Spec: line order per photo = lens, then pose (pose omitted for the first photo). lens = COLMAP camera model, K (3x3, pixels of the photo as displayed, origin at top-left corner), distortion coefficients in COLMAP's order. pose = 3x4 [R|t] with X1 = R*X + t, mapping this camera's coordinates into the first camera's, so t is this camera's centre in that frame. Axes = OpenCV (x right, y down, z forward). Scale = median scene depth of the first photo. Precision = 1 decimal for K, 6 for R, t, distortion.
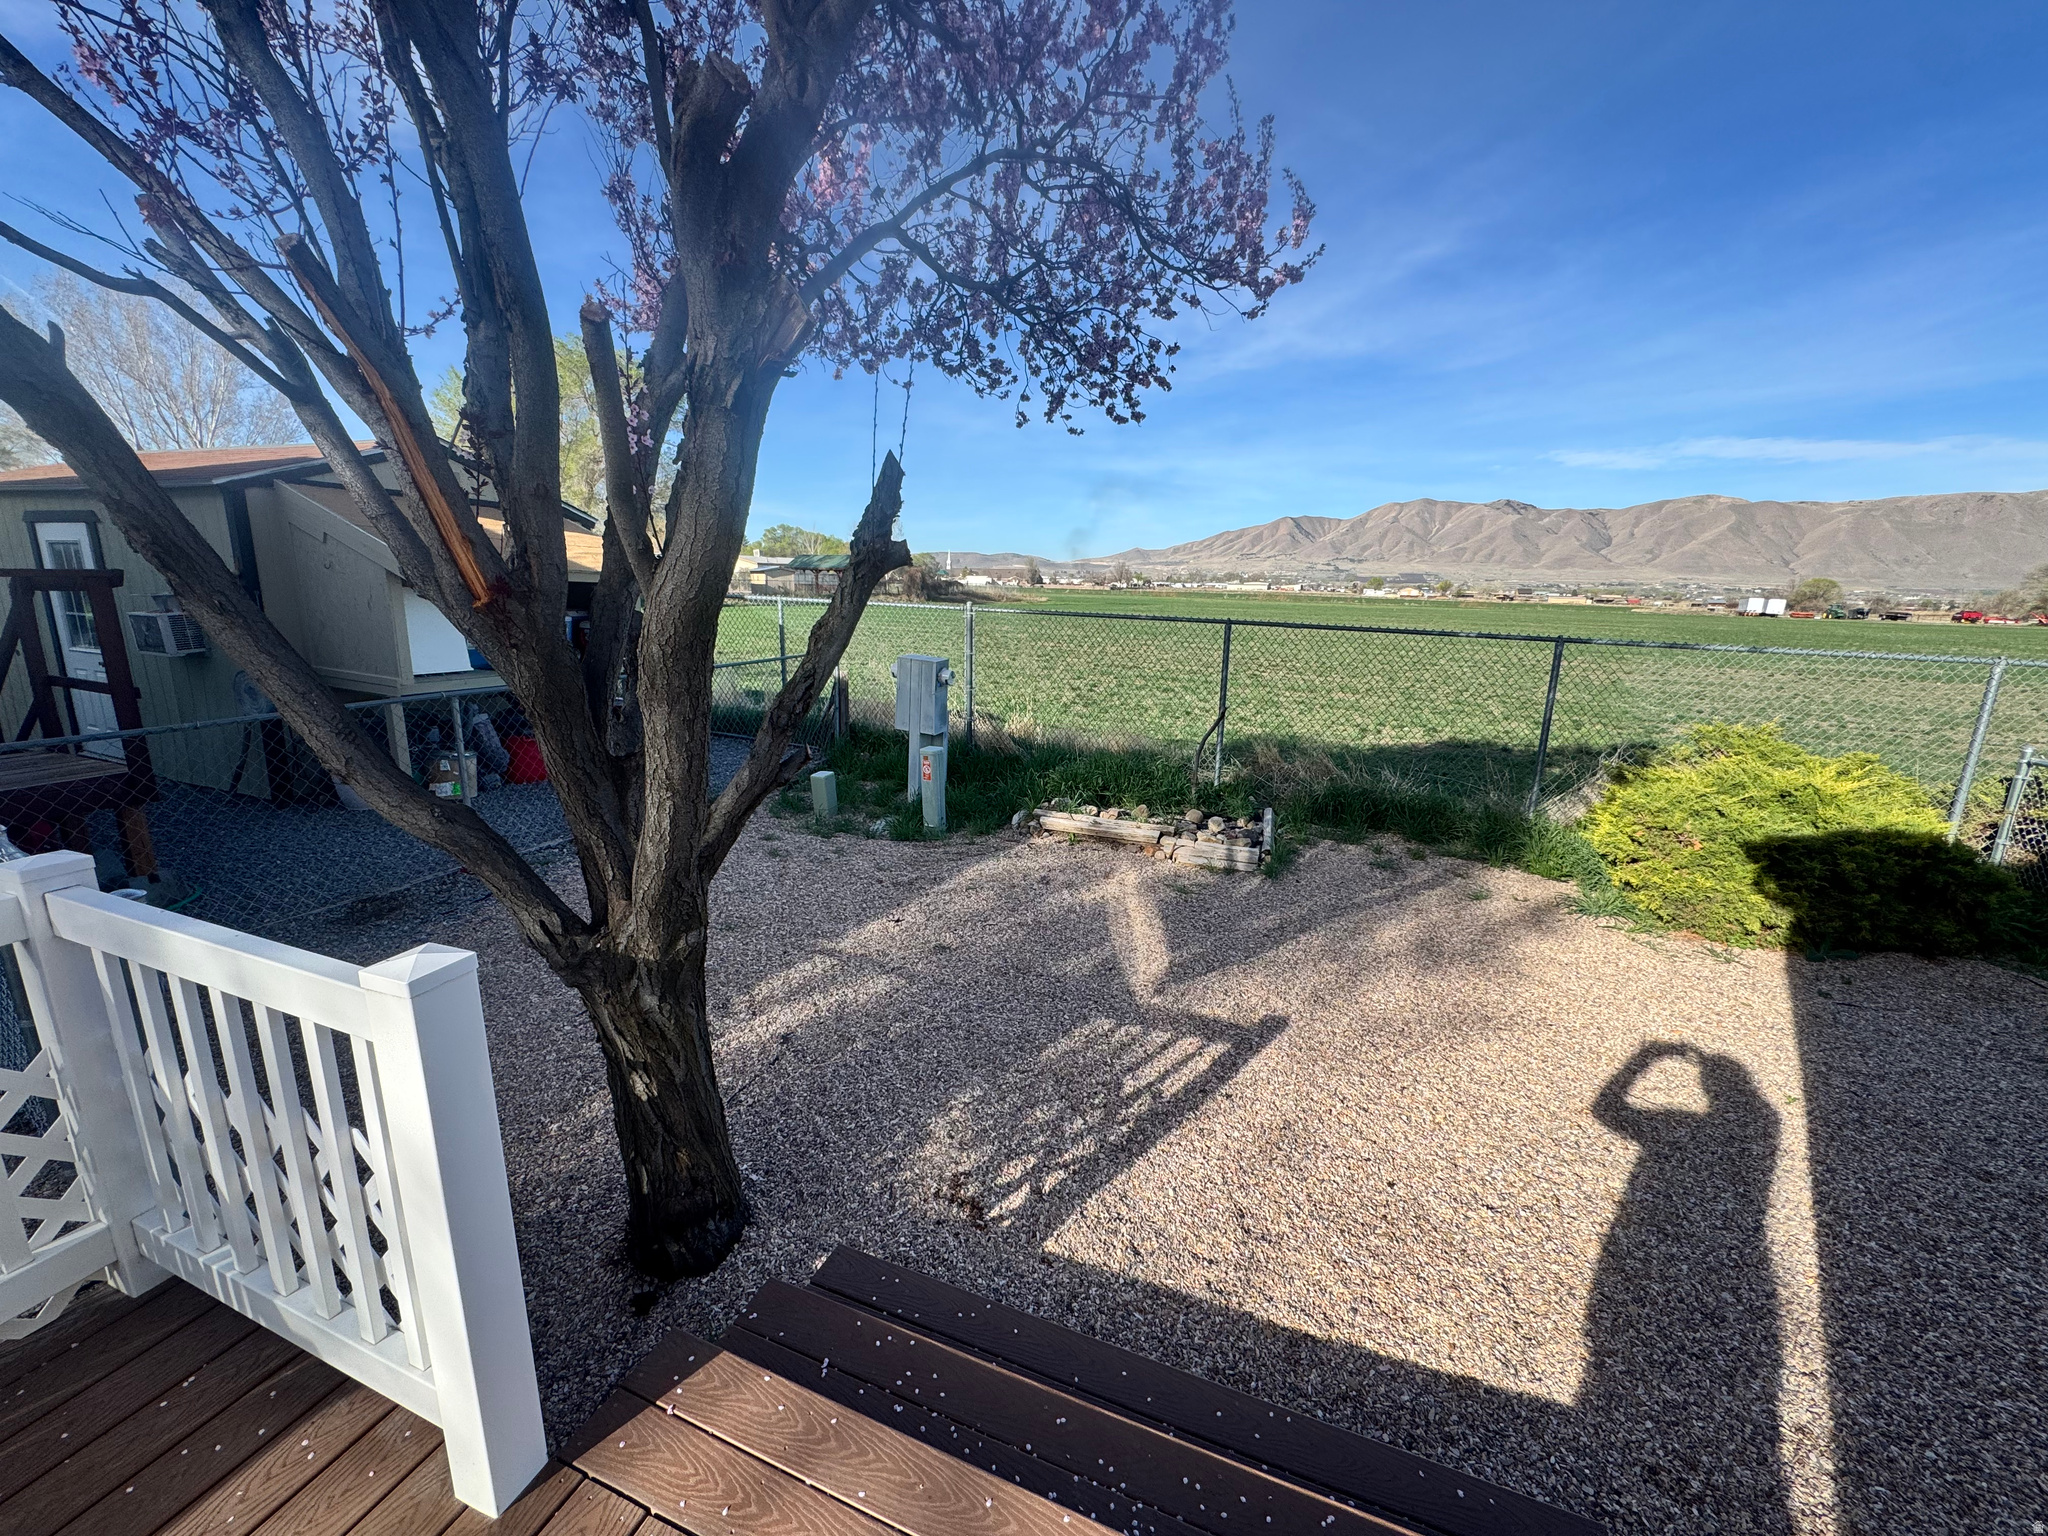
lens RADIAL K [[813.5, 0, 1023.4], [0, 813.5, 769.5], [0, 0, 1]] dist [-0.005599, 0.001342]
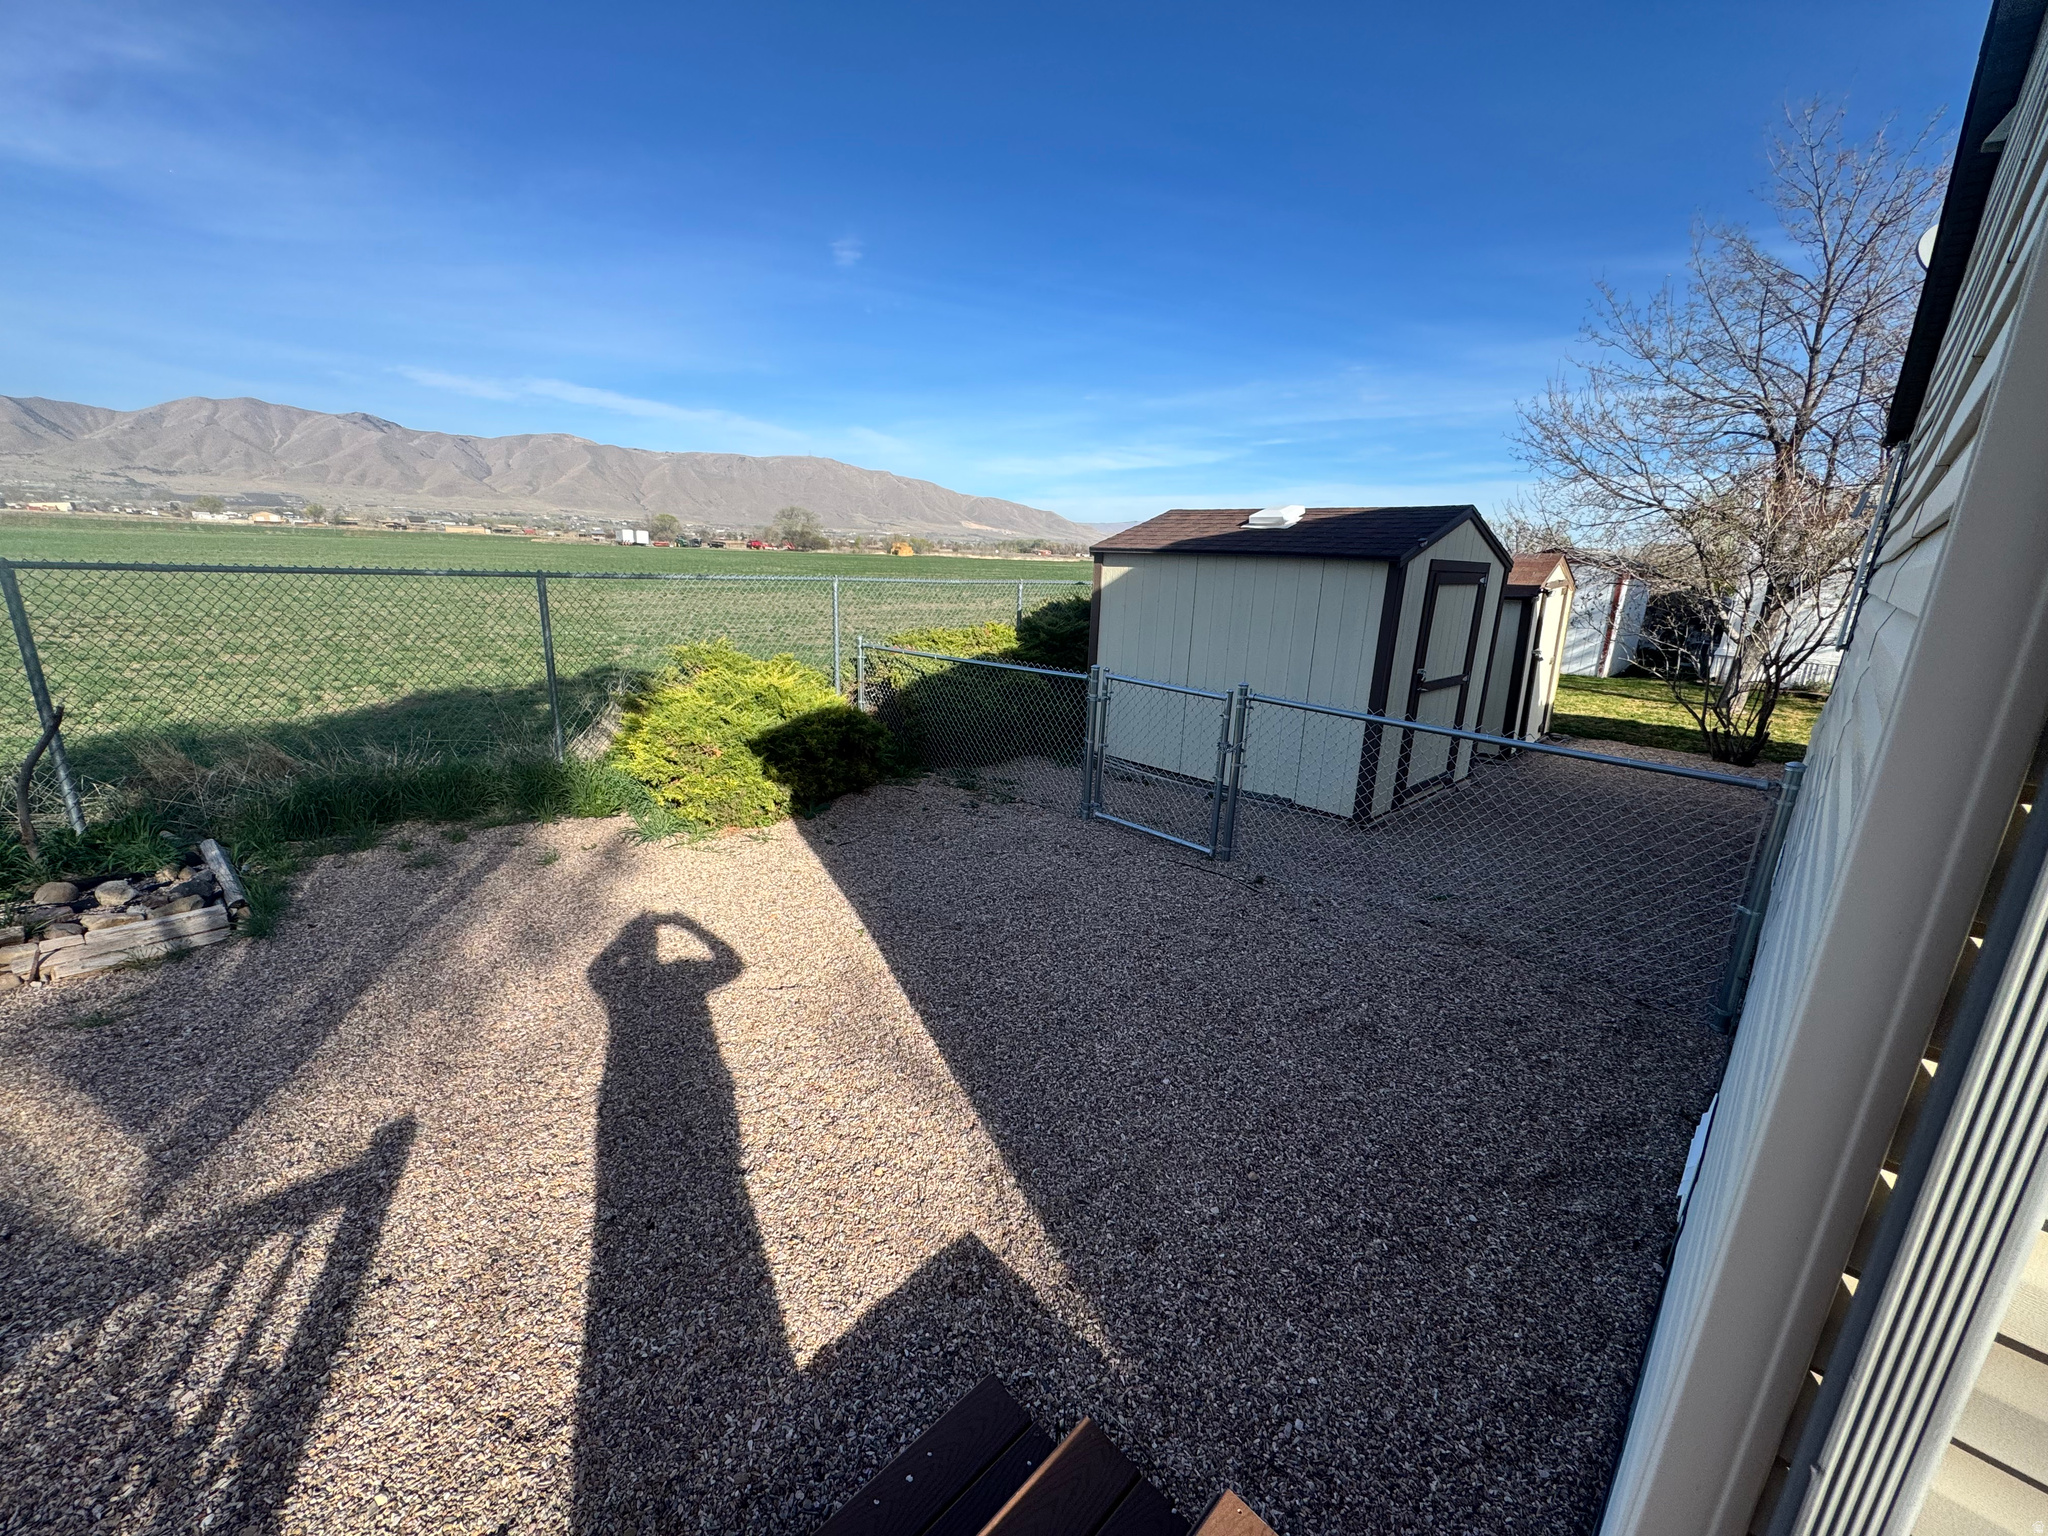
lens RADIAL K [[813.5, 0, 1022.1], [0, 813.5, 766.0], [0, 0, 1]] dist [-0.005599, 0.001342]
pose [[0.395545, -0.244635, 0.885267, -0.016510], [0.174972, 0.966293, 0.188847, -0.025793], [-0.901626, 0.080199, 0.425016, 0.109773]]
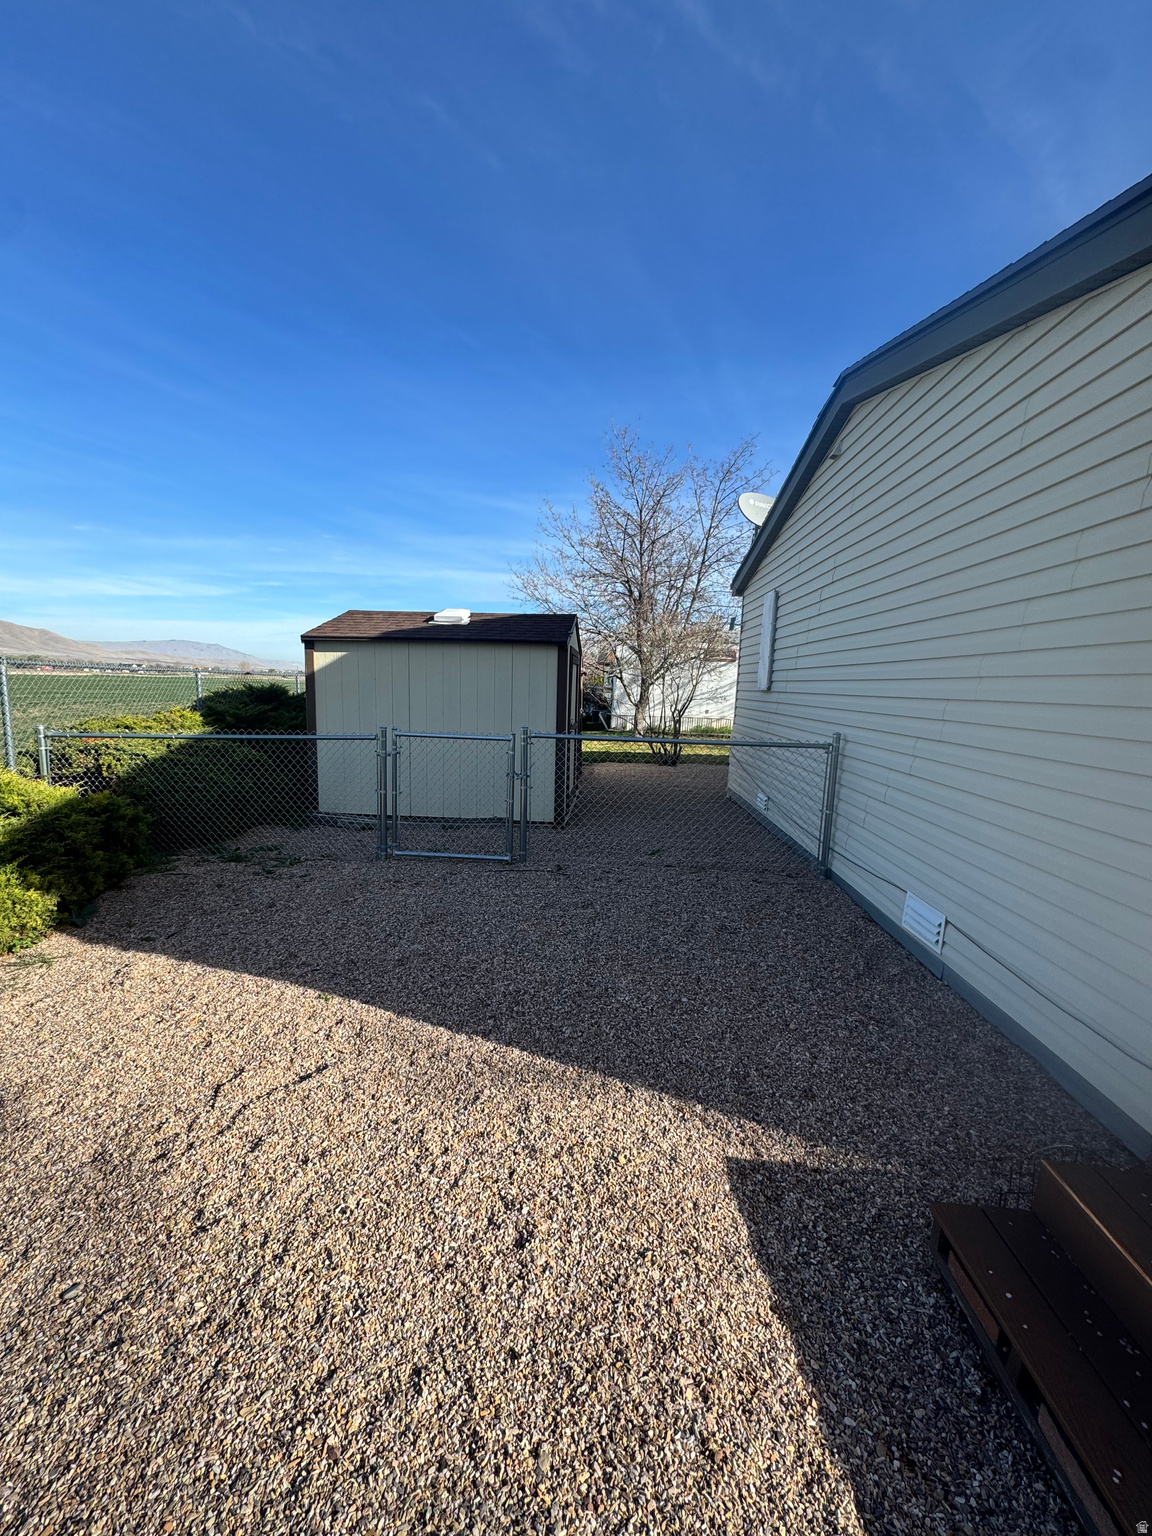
lens RADIAL K [[610.1, 0, 577.7], [0, 610.1, 764.2], [0, 0, 1]] dist [-0.005599, 0.001342]
pose [[-0.326486, -0.159410, 0.931663, 0.014678], [0.171392, 0.959352, 0.224209, -0.037372], [-0.929533, 0.232880, -0.285893, 0.455606]]
